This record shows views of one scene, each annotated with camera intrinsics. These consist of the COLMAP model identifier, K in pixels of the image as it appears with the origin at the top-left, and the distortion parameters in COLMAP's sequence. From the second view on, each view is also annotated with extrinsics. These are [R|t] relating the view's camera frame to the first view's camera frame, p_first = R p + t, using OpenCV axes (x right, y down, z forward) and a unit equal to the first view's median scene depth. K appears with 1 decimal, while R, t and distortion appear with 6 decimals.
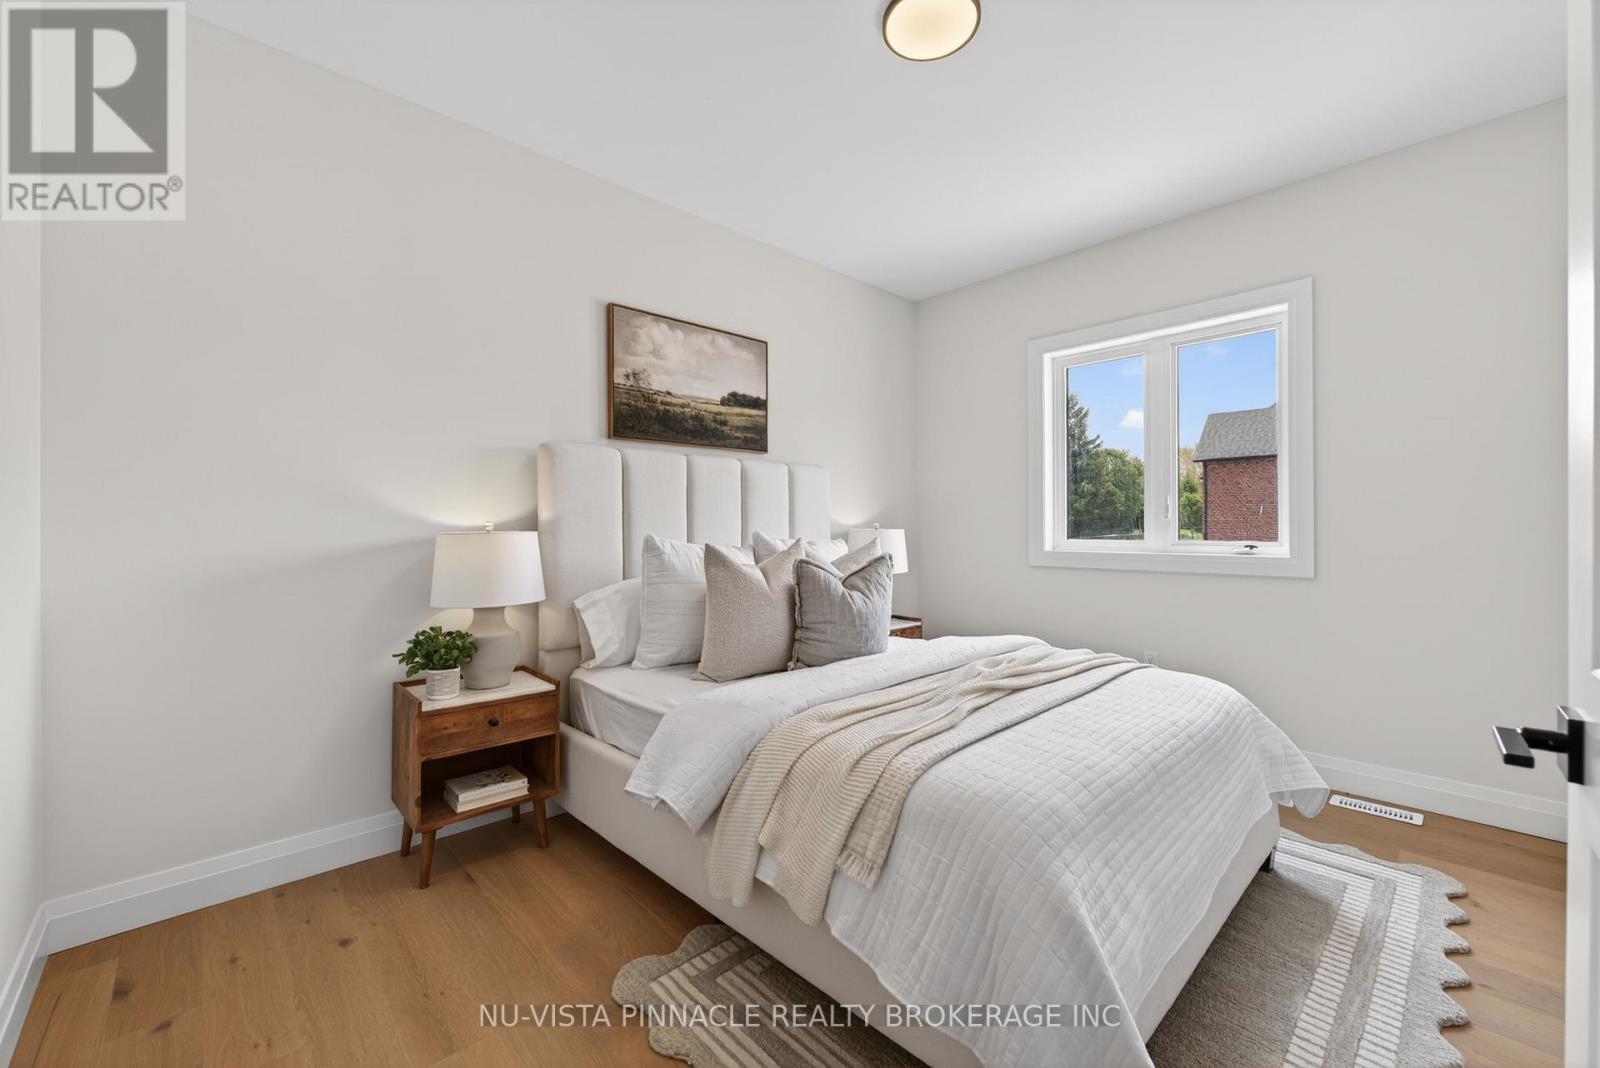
lens RADIAL K [[628.4, 0, 801.9], [0, 628.4, 531.6], [0, 0, 1]] dist [0.001018, -0.000210]
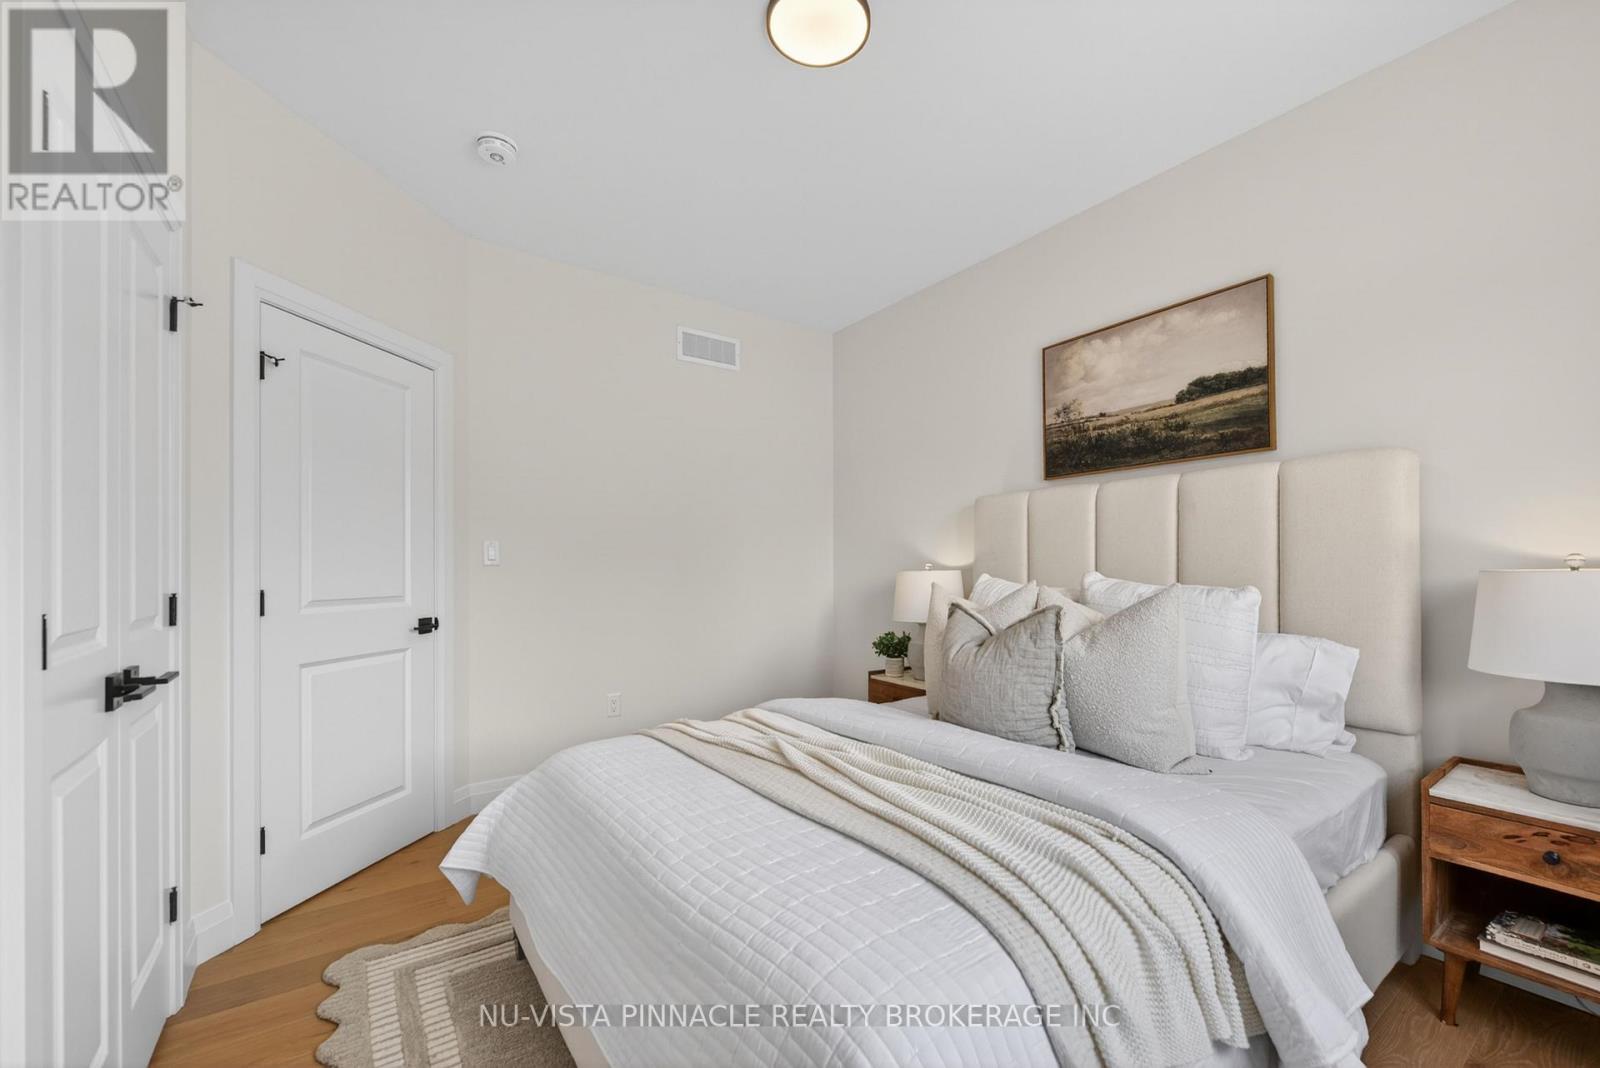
lens RADIAL K [[657.7, 0, 810.9], [0, 657.7, 544.6], [0, 0, 1]] dist [-0.001130, -0.000925]
pose [[-0.153942, -0.029709, -0.987633, 0.759802], [-0.002076, 0.999555, -0.029744, -0.009458], [0.988078, -0.002528, -0.153935, 0.737685]]
